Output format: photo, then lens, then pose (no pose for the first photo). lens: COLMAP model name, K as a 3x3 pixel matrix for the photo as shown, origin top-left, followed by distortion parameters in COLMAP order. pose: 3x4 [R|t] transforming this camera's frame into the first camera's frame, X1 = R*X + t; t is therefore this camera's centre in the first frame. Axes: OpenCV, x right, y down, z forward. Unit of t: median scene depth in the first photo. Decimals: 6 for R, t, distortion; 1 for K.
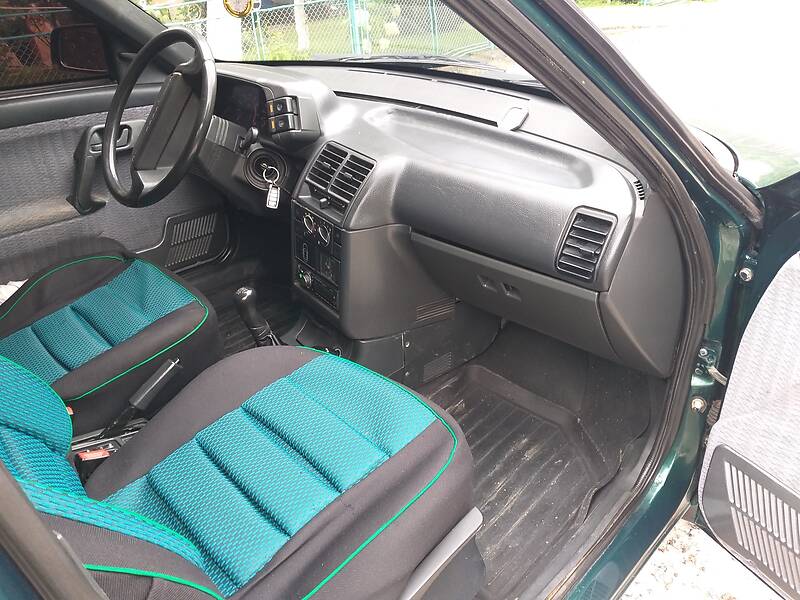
lens RADIAL K [[663.3, 0, 408.2], [0, 663.3, 306.6], [0, 0, 1]] dist [0.072348, -0.098790]
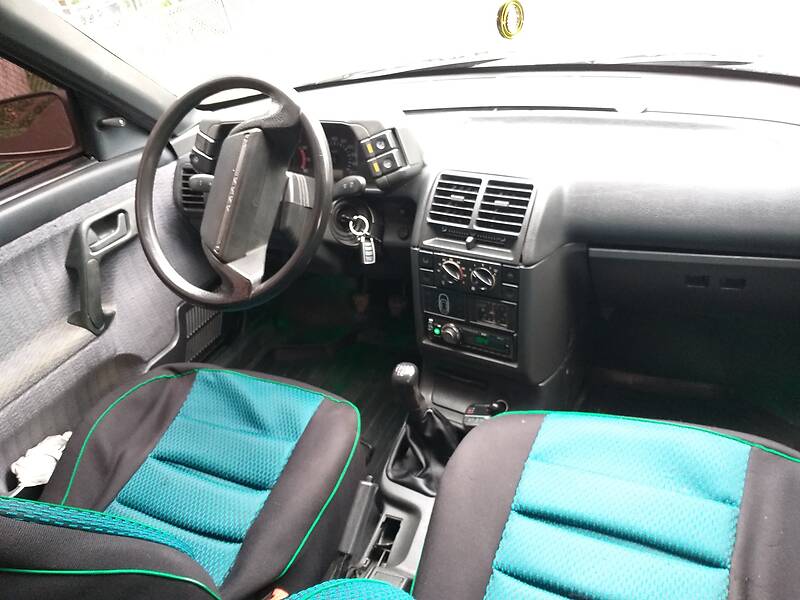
lens RADIAL K [[663.3, 0, 399.9], [0, 663.3, 299.5], [0, 0, 1]] dist [0.072348, -0.098790]
pose [[0.923733, -0.278439, 0.263040, -0.438715], [0.275134, 0.960100, 0.050101, -0.148228], [-0.266494, 0.026091, 0.963483, 0.202136]]
